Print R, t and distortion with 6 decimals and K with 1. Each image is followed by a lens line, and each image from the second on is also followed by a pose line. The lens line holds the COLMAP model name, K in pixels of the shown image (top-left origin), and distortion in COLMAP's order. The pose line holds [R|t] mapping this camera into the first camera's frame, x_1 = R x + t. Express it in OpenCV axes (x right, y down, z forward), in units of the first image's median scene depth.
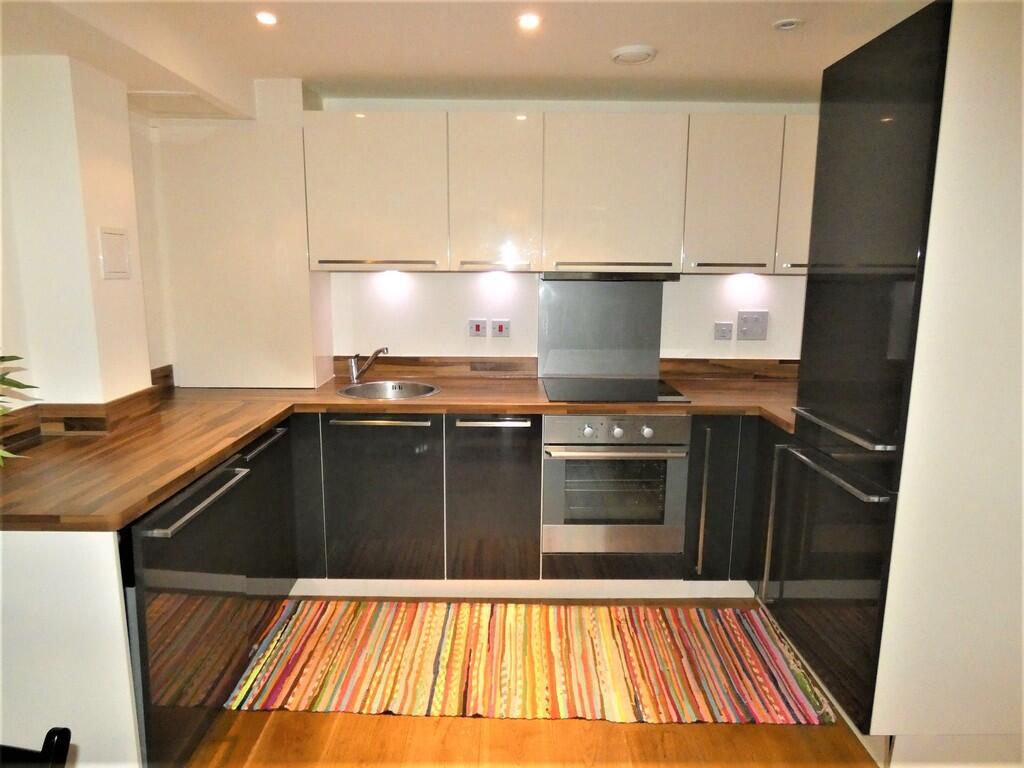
lens RADIAL K [[658.3, 0, 512.0], [0, 658.3, 384.0], [0, 0, 1]] dist [-0.000648, -0.000196]
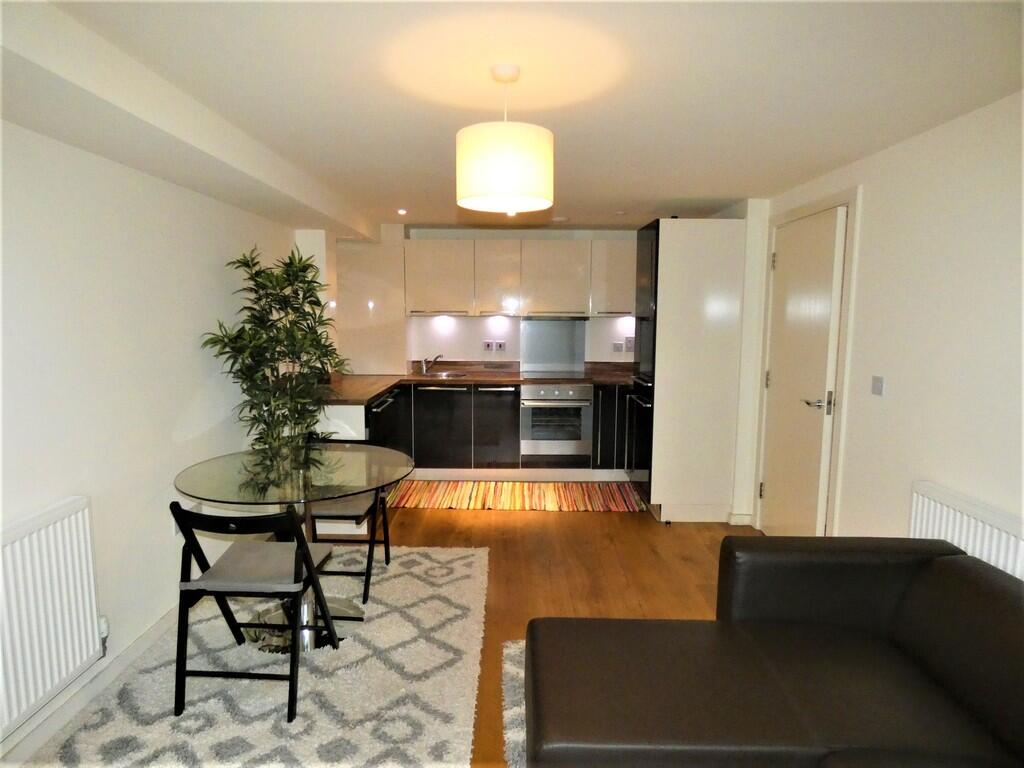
lens RADIAL K [[598.1, 0, 512.0], [0, 598.1, 384.0], [0, 0, 1]] dist [0.000212, 0.000009]
pose [[0.999996, -0.001474, -0.002210, 0.023930], [0.001344, 0.998324, -0.057861, 0.150712], [0.002292, 0.057858, 0.998322, -0.866480]]
